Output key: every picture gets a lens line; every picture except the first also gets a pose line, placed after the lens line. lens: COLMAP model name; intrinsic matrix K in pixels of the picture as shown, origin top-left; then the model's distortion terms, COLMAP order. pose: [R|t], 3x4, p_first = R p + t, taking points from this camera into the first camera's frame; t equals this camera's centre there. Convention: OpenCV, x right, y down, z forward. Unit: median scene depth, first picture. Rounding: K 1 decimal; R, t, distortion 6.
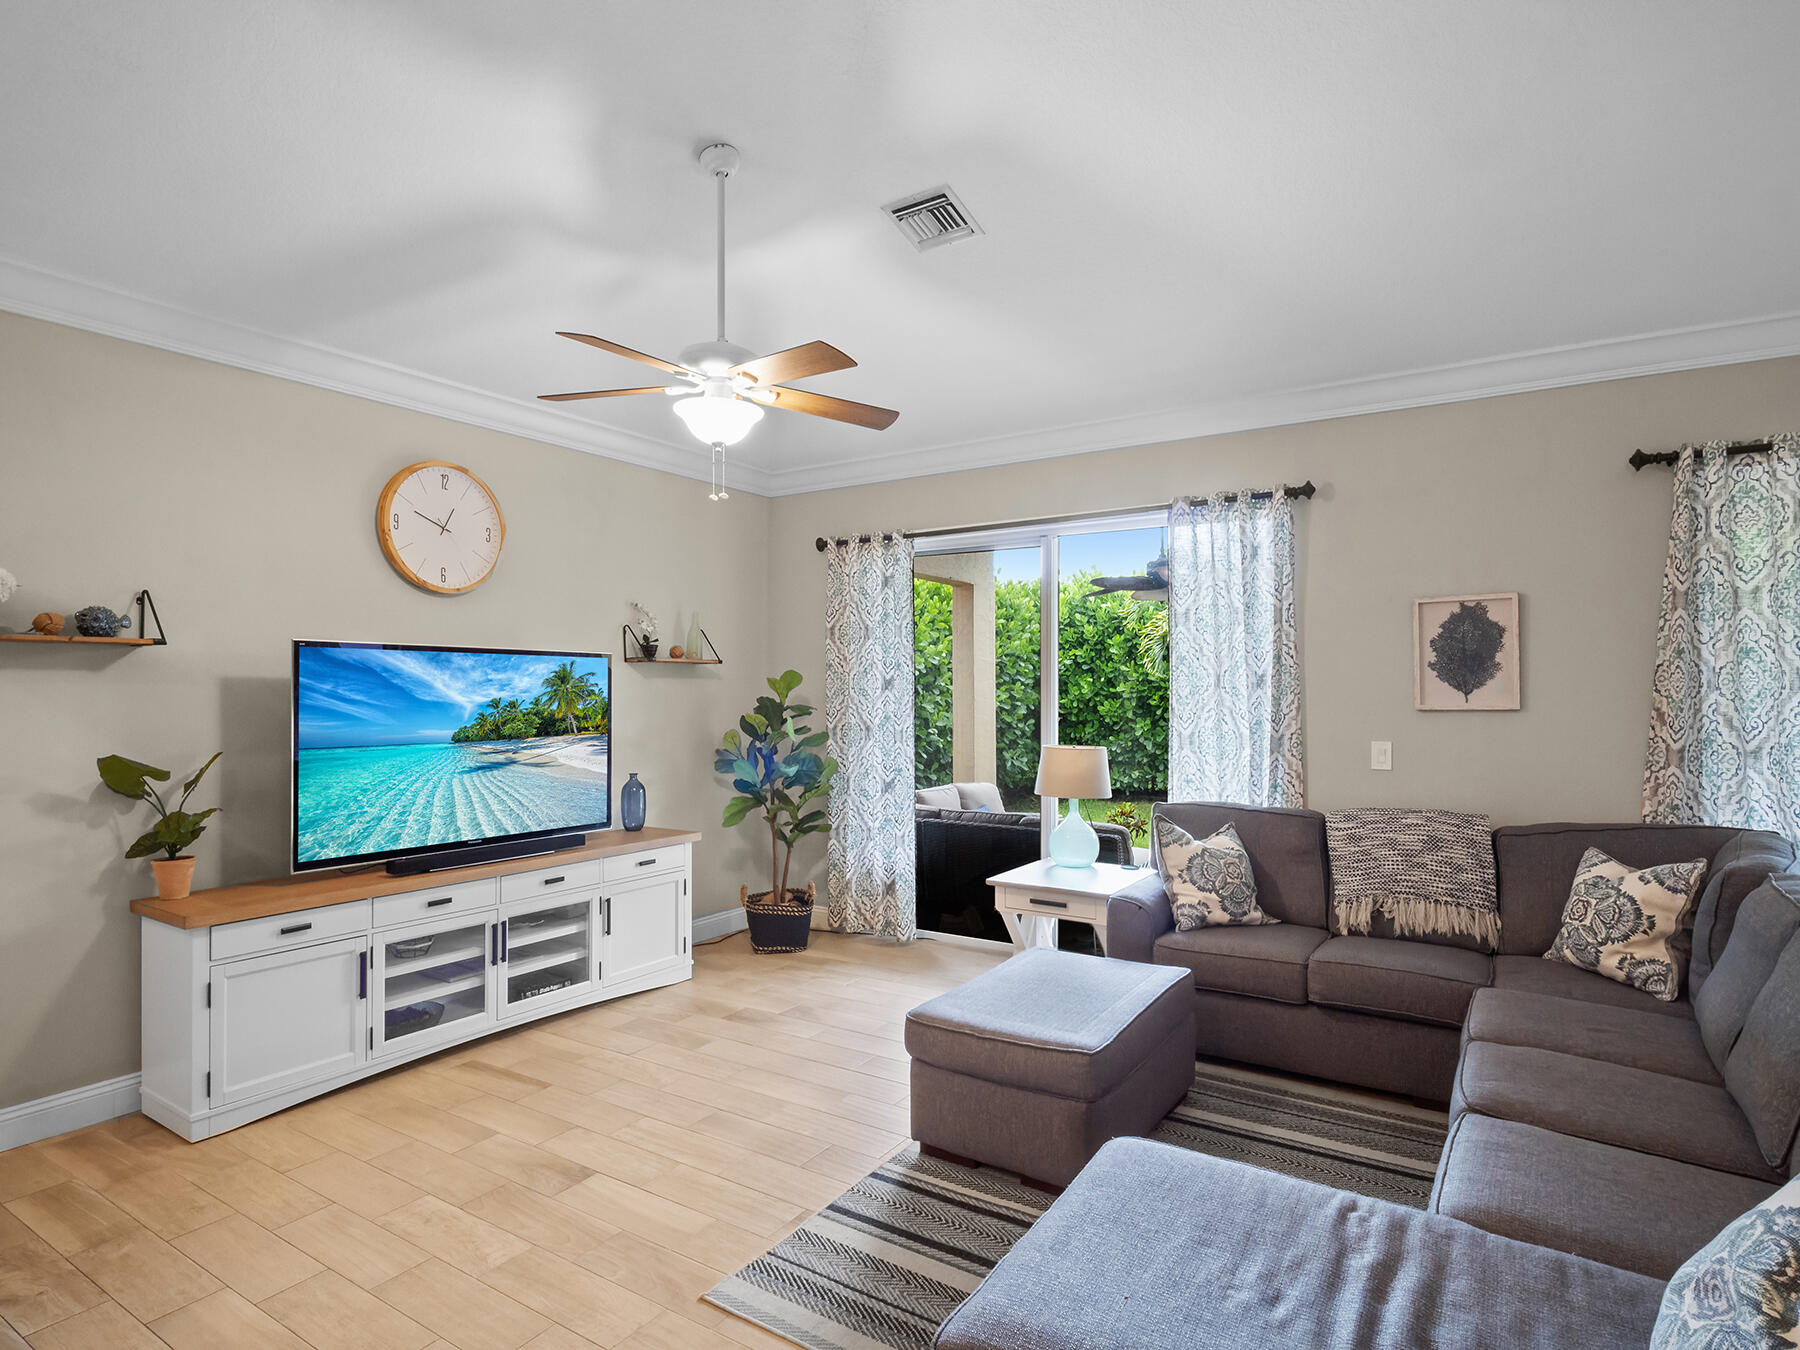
lens RADIAL K [[994.4, 0, 874.7], [0, 994.4, 687.6], [0, 0, 1]] dist [0.000042, 0.000580]
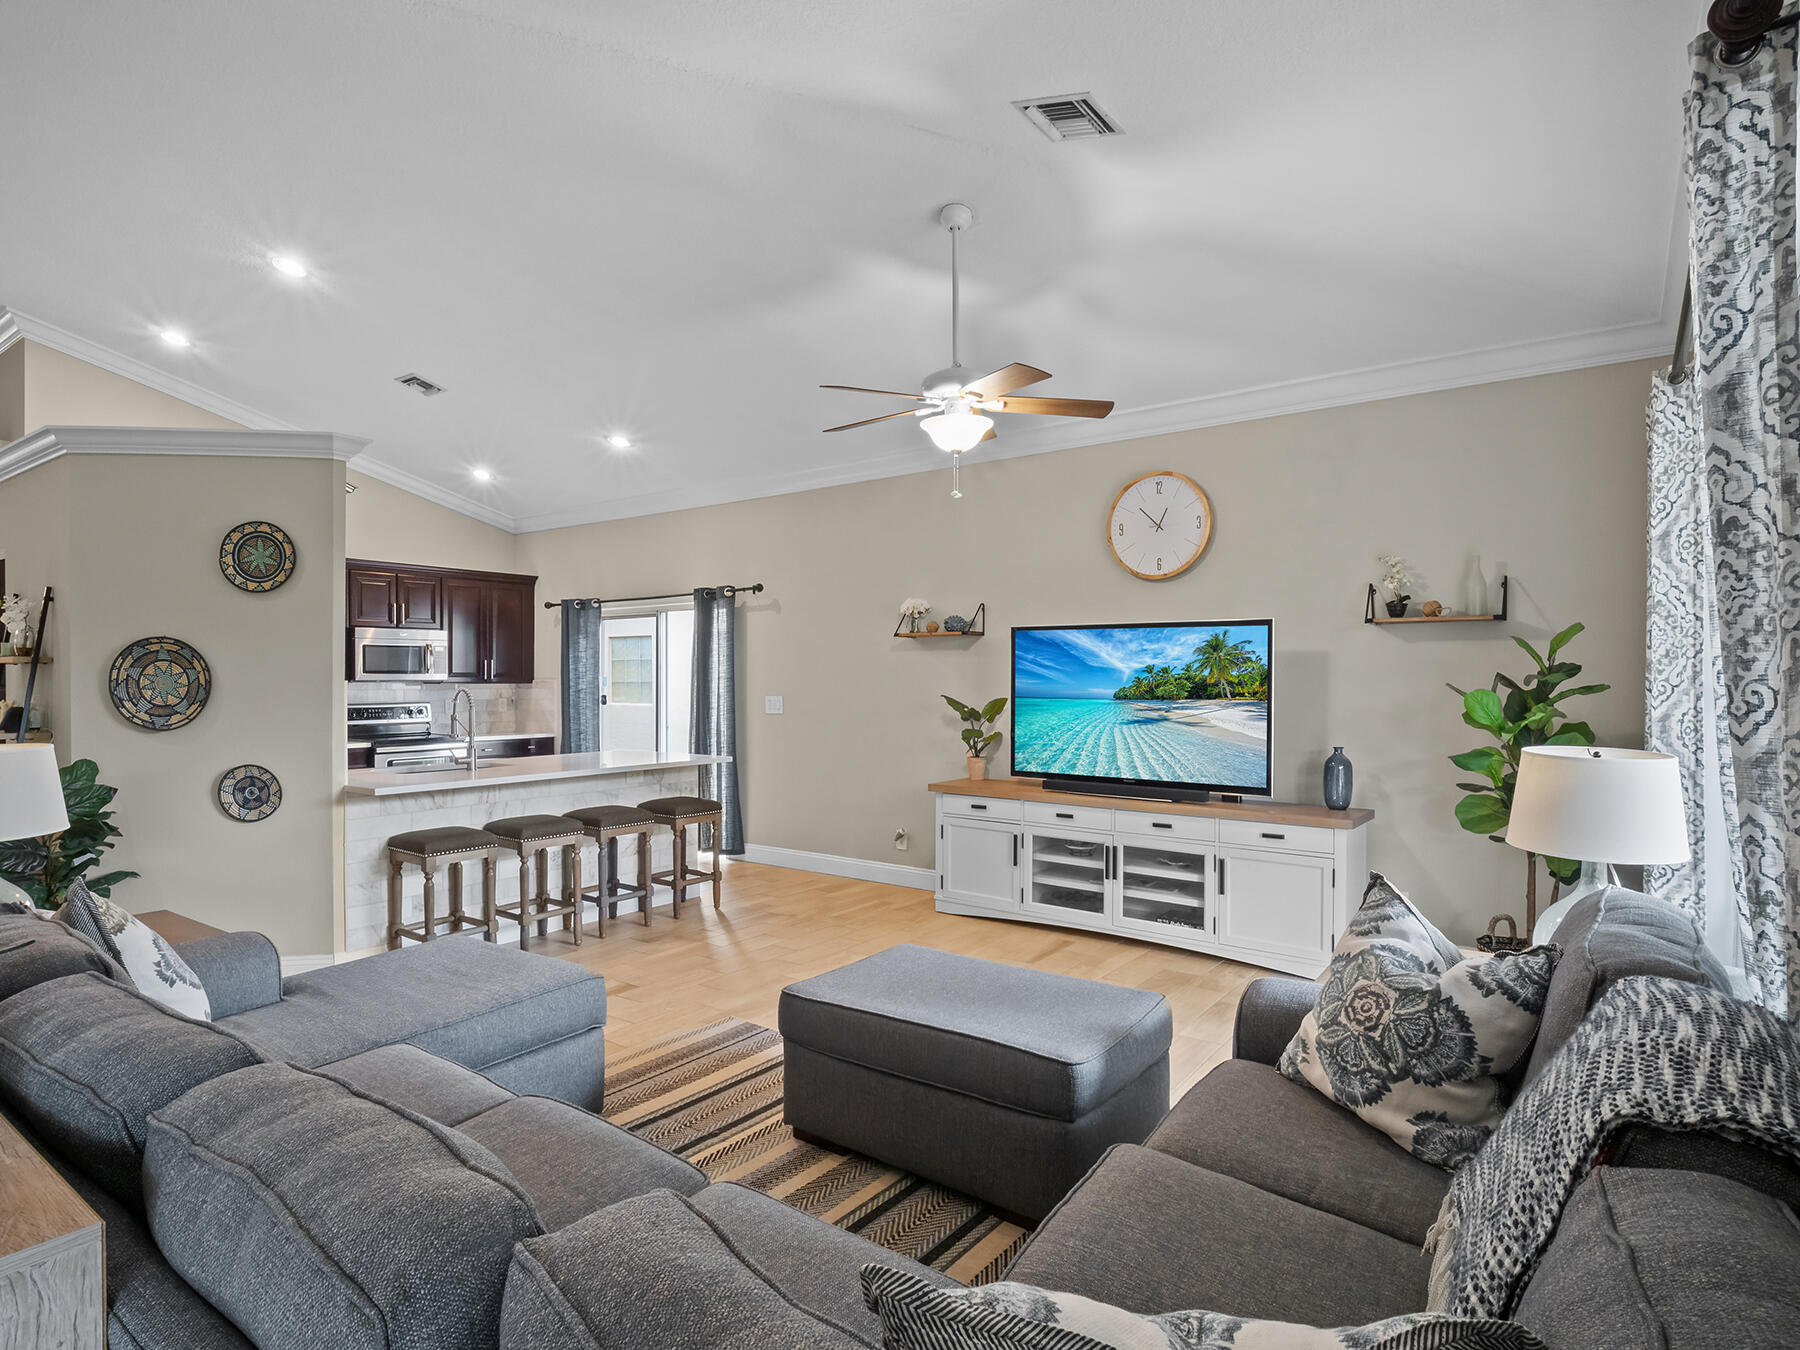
lens RADIAL K [[963.1, 0, 899.3], [0, 963.1, 646.4], [0, 0, 1]] dist [-0.001555, -0.001767]
pose [[-0.039414, -0.027425, -0.998847, 0.832926], [0.001033, 0.999622, -0.027487, 0.021128], [0.999222, -0.002115, -0.039370, 0.782018]]
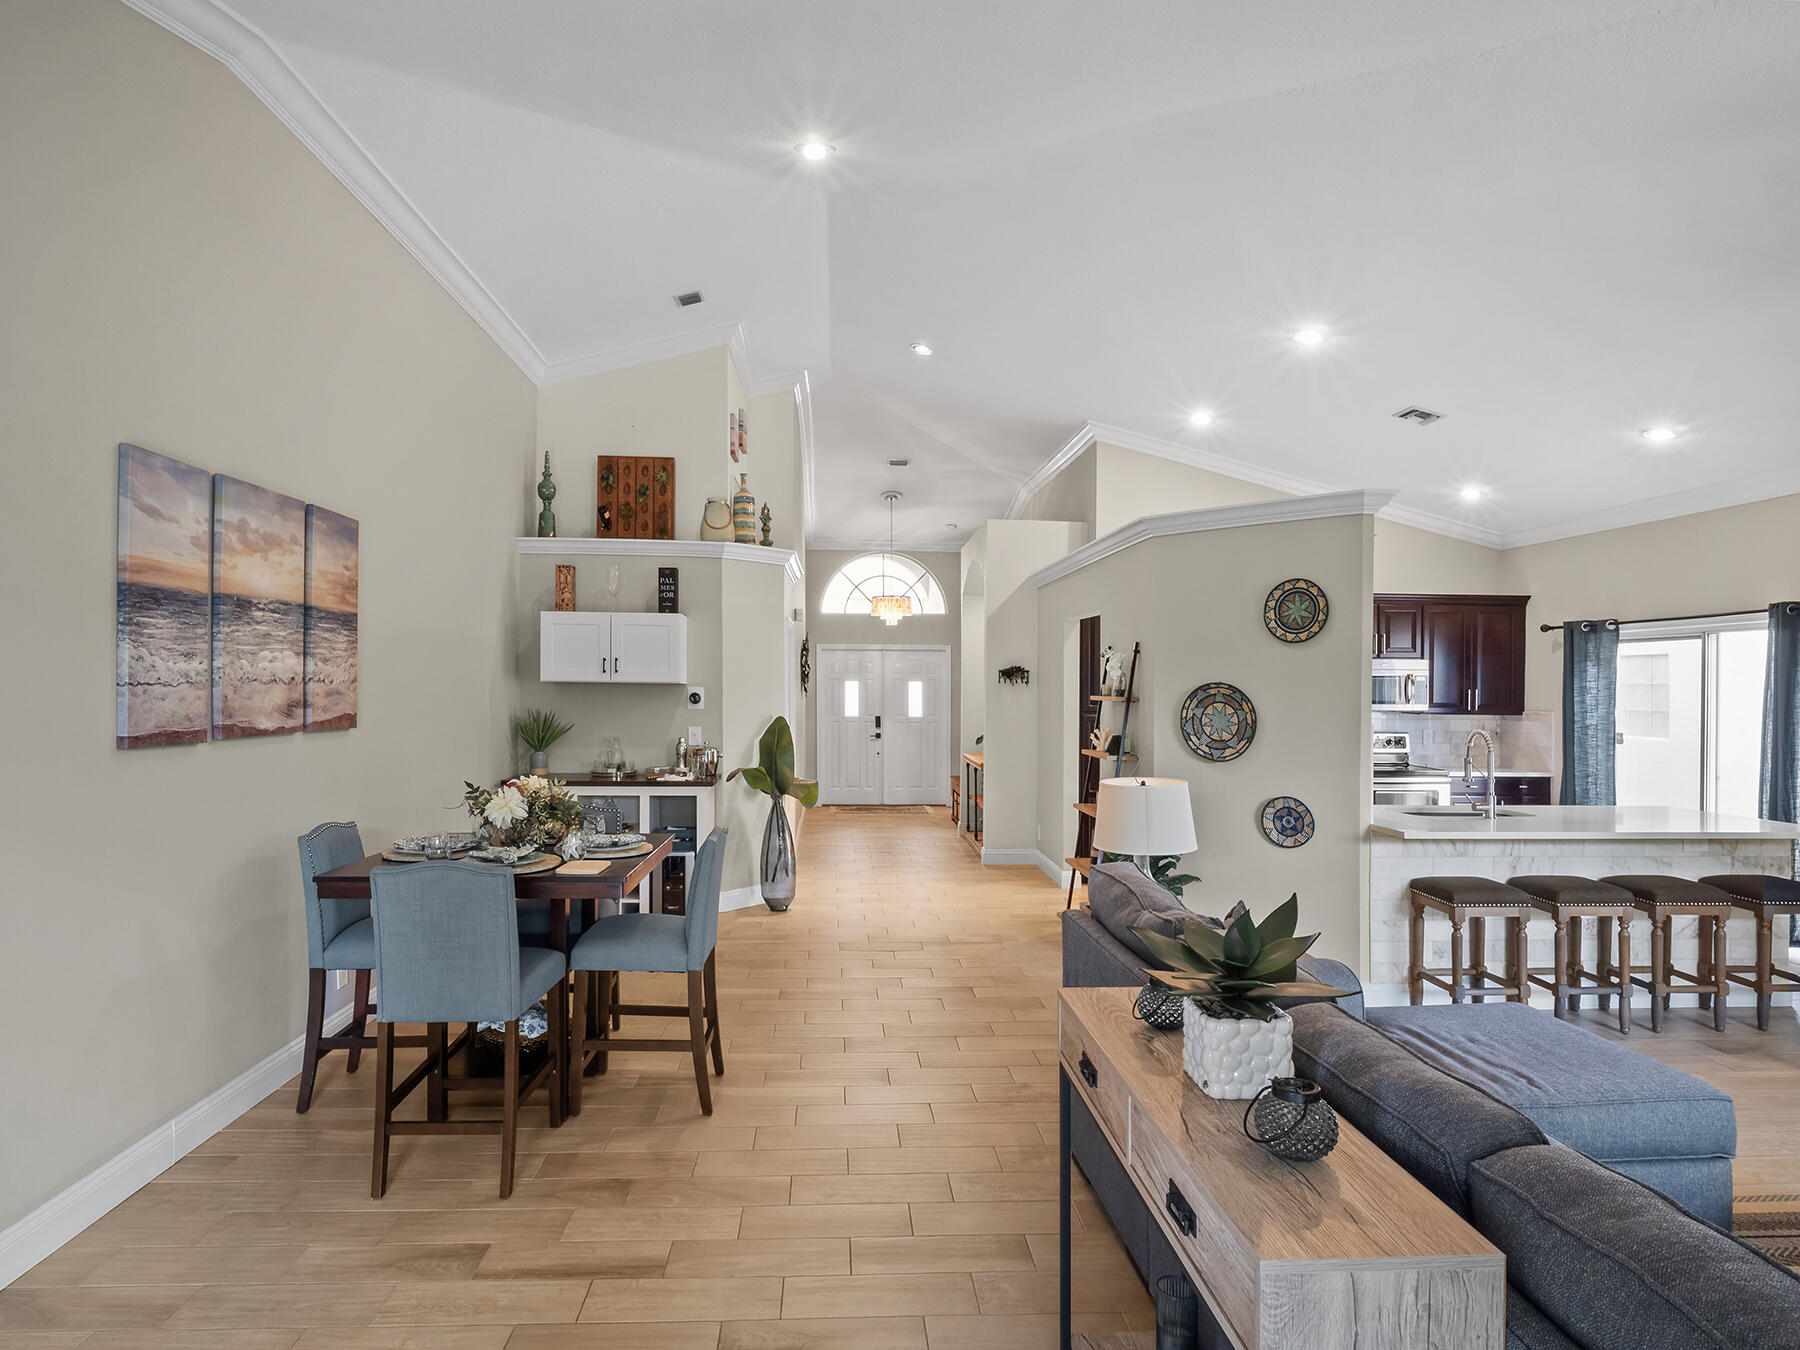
lens RADIAL K [[1008.9, 0, 900.0], [0, 1008.9, 675.0], [0, 0, 1]] dist [0.001063, -0.000950]
pose [[-0.792545, -0.008587, -0.609754, 0.927331], [-0.005038, 0.999959, -0.007534, -0.014583], [0.609793, -0.002899, -0.792555, 0.718830]]
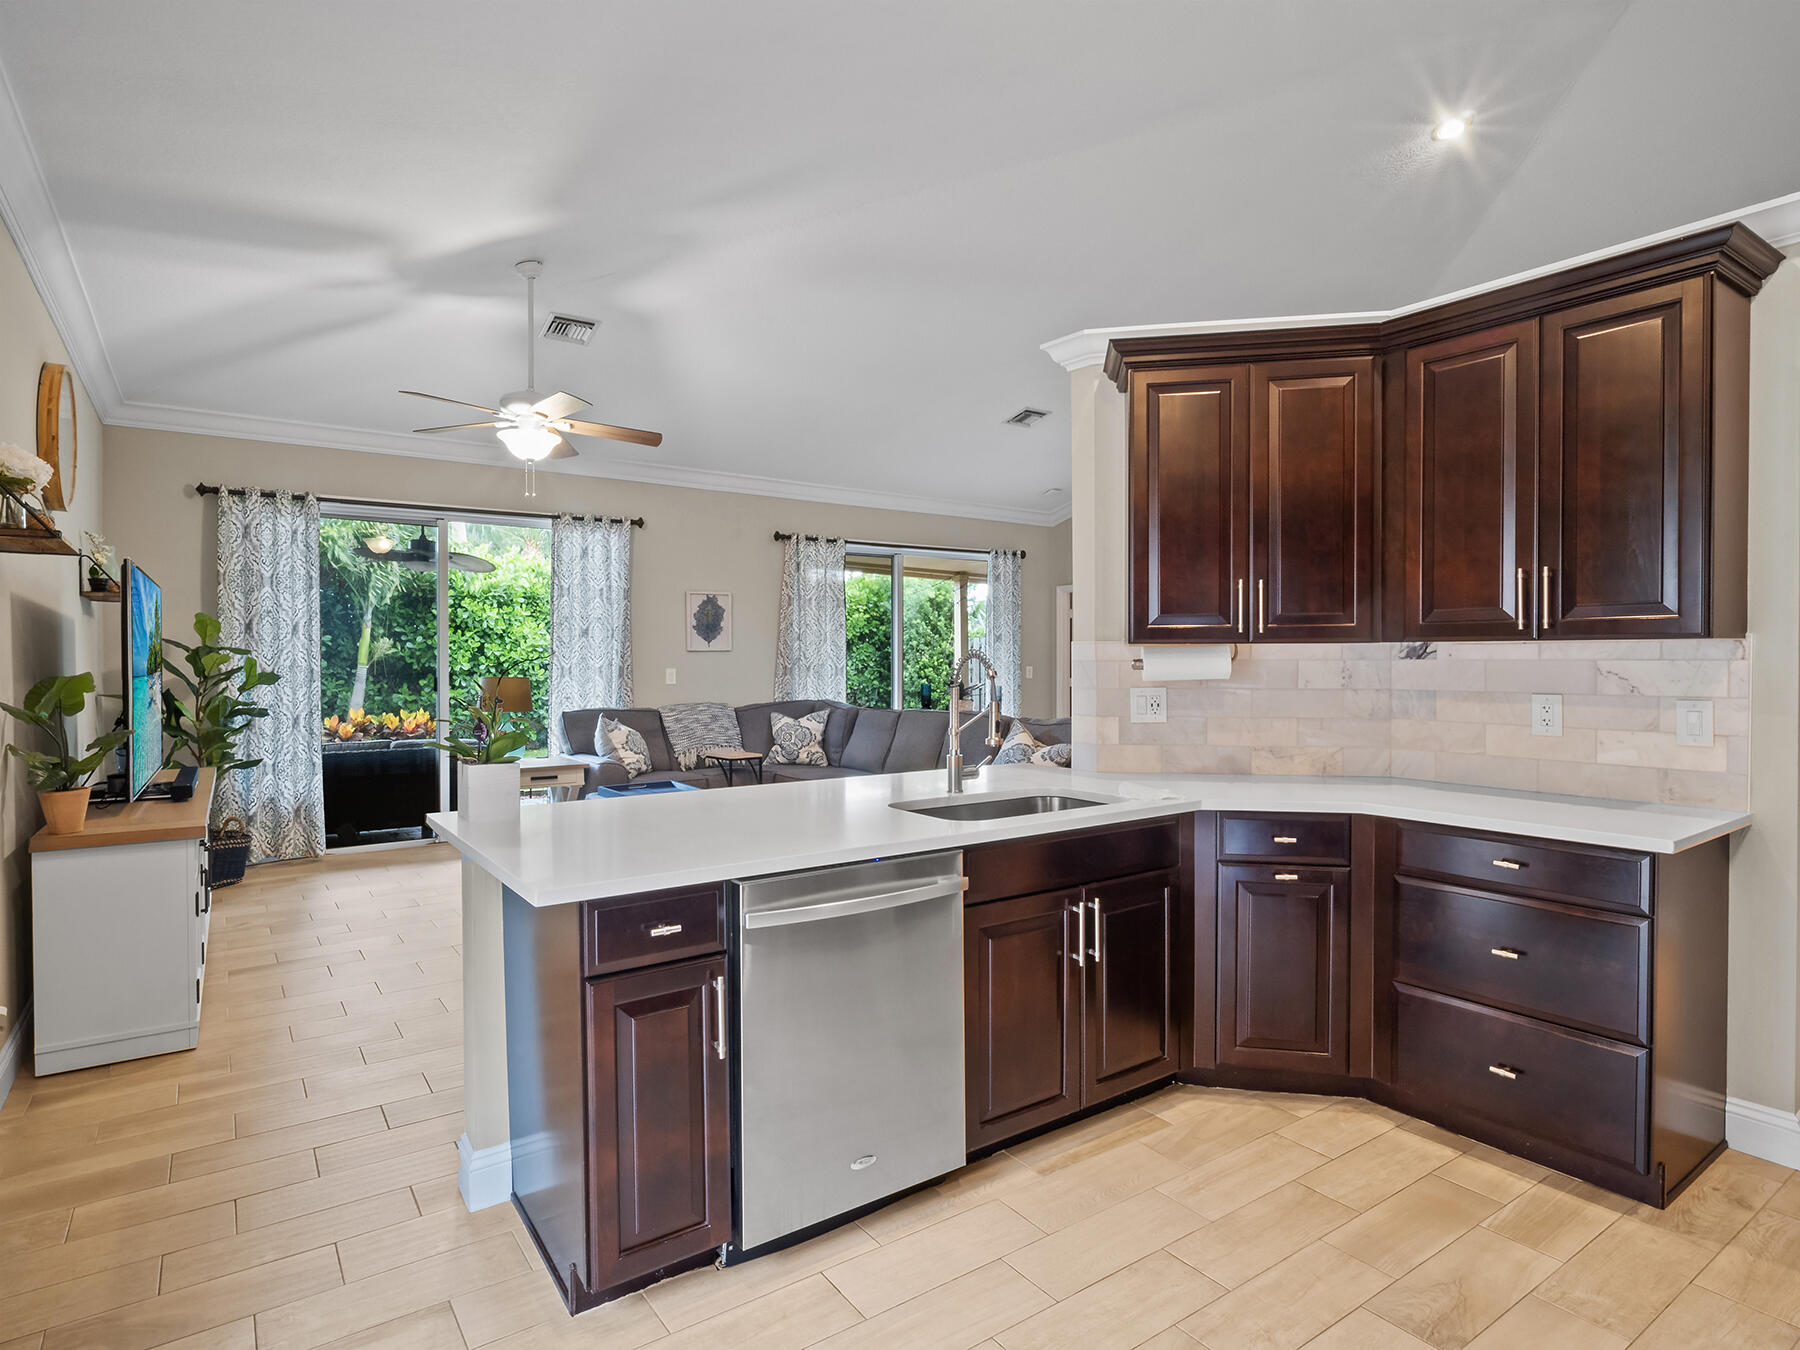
lens RADIAL K [[984.1, 0, 894.7], [0, 984.1, 663.4], [0, 0, 1]] dist [-0.000164, -0.000250]
pose [[0.362290, 0.001494, 0.932064, -1.061786], [0.000362, 0.999998, -0.001744, 0.050884], [-0.932065, 0.000969, 0.362289, -0.026013]]
